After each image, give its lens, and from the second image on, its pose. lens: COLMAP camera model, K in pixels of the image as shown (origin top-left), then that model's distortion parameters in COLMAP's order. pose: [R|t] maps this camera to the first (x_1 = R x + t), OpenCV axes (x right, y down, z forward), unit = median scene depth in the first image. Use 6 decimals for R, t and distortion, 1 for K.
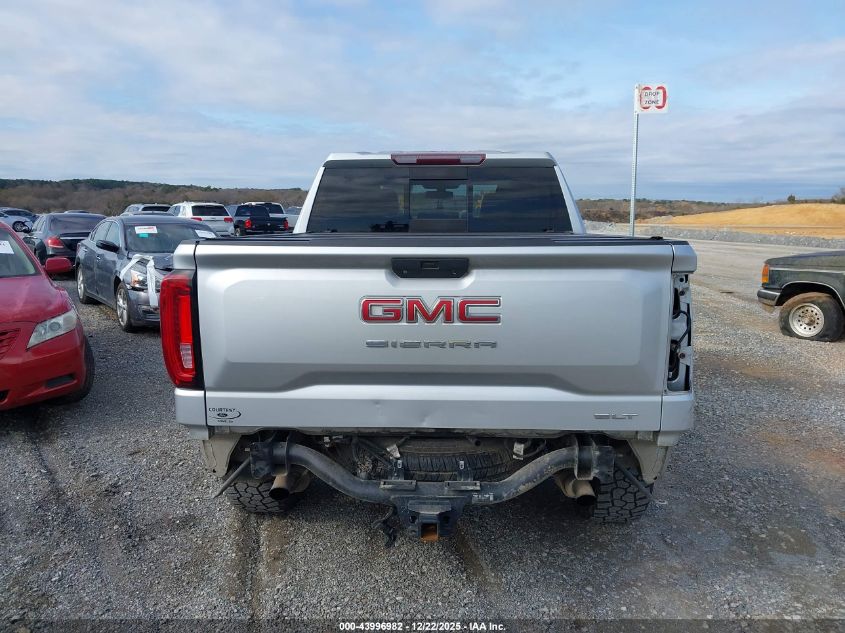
lens RADIAL K [[657.9, 0, 422.4], [0, 657.9, 311.5], [0, 0, 1]] dist [0.066897, -0.092023]
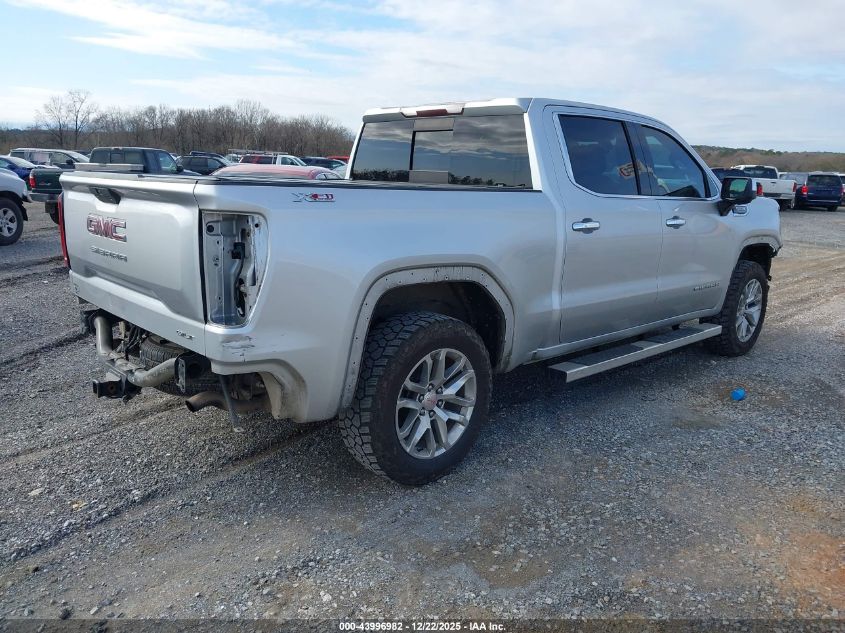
lens RADIAL K [[657.9, 0, 421.5], [0, 657.9, 316.9], [0, 0, 1]] dist [0.066897, -0.092023]
pose [[0.713974, 0.168258, -0.679654, 0.885527], [-0.127781, 0.985707, 0.109793, -0.032782], [0.688413, 0.008458, 0.725269, 0.300230]]
